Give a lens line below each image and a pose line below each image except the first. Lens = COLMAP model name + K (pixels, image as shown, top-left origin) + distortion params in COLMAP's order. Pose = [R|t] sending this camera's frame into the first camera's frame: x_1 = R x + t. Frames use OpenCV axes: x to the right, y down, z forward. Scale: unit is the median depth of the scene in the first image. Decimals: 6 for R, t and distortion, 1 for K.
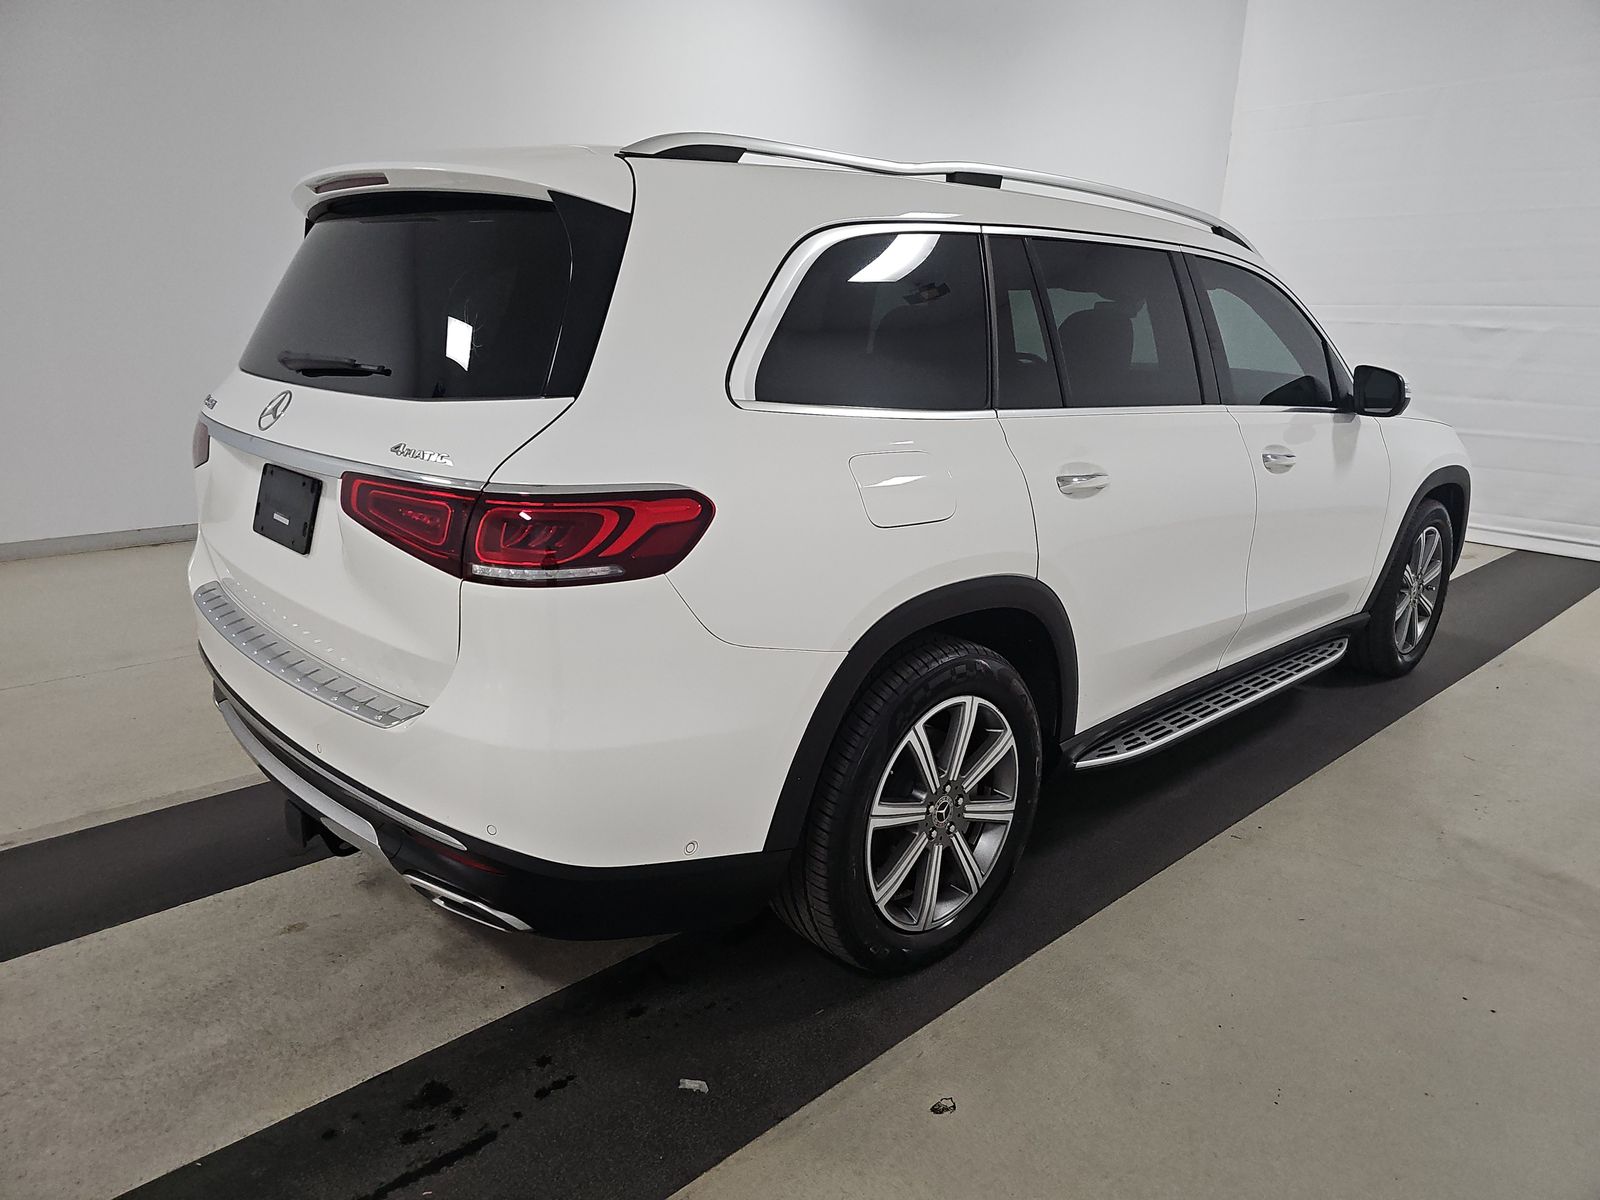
lens RADIAL K [[1048.8, 0, 799.7], [0, 1048.8, 596.3], [0, 0, 1]] dist [0.041477, -0.006126]
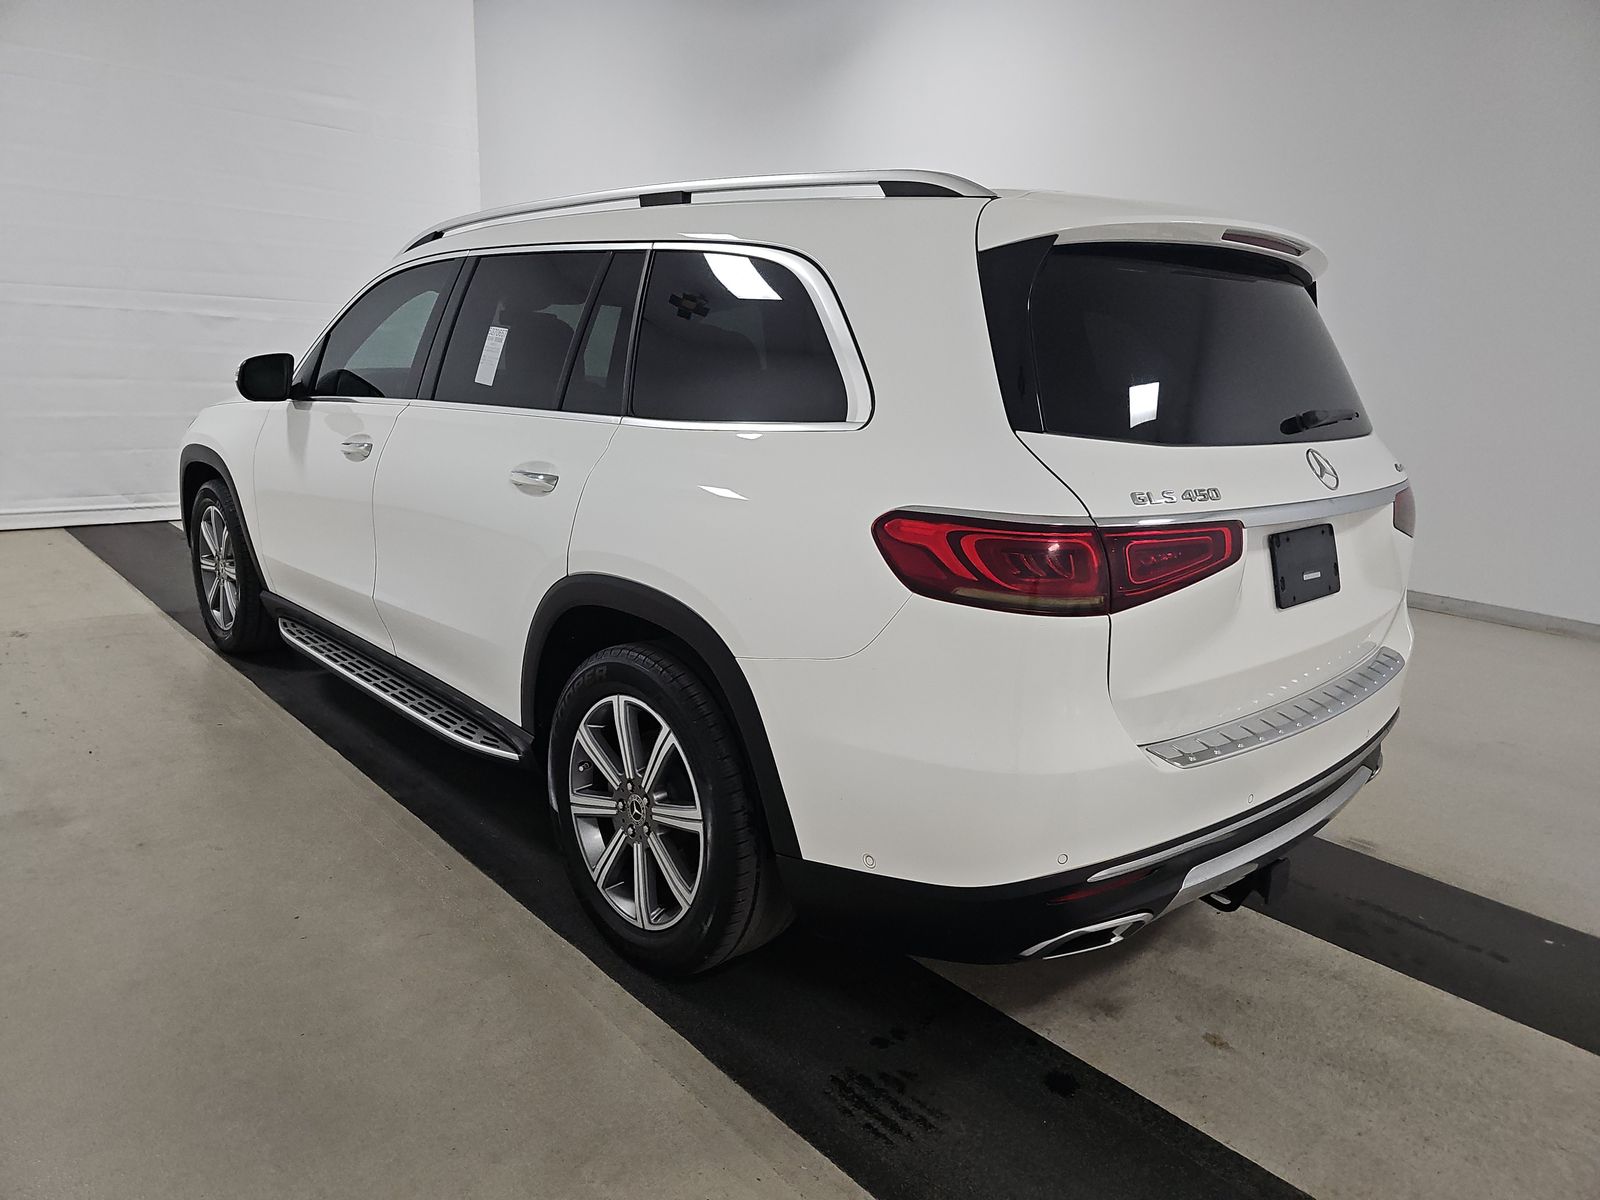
lens RADIAL K [[1048.8, 0, 799.7], [0, 1048.8, 596.3], [0, 0, 1]] dist [0.041477, -0.006126]
pose [[0.004139, -0.256616, 0.966505, -1.357917], [0.213474, 0.944460, 0.249849, -0.379617], [-0.976940, 0.205289, 0.058690, 1.310839]]
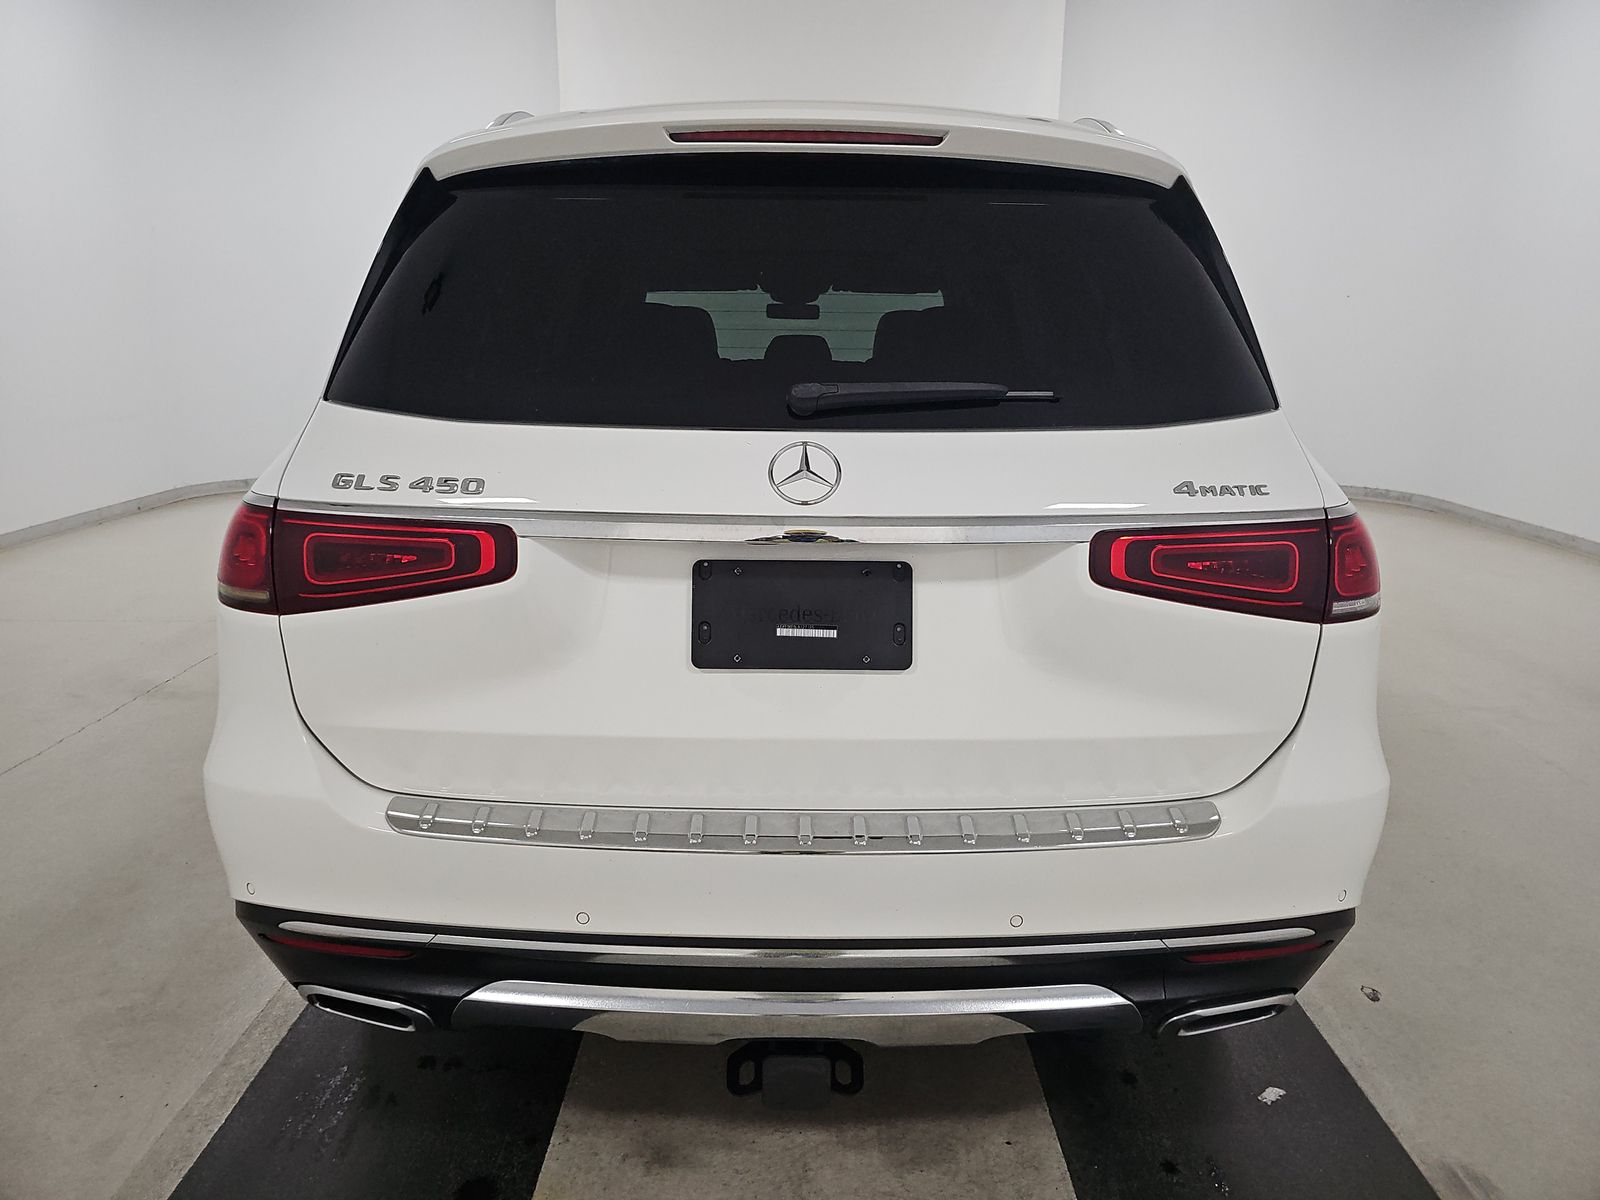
lens RADIAL K [[1048.8, 0, 799.7], [0, 1048.8, 596.3], [0, 0, 1]] dist [0.041477, -0.006126]
pose [[0.679520, -0.196226, 0.706928, -0.883694], [0.198975, 0.976745, 0.079860, -0.139630], [-0.706160, 0.086394, 0.702762, 0.499374]]
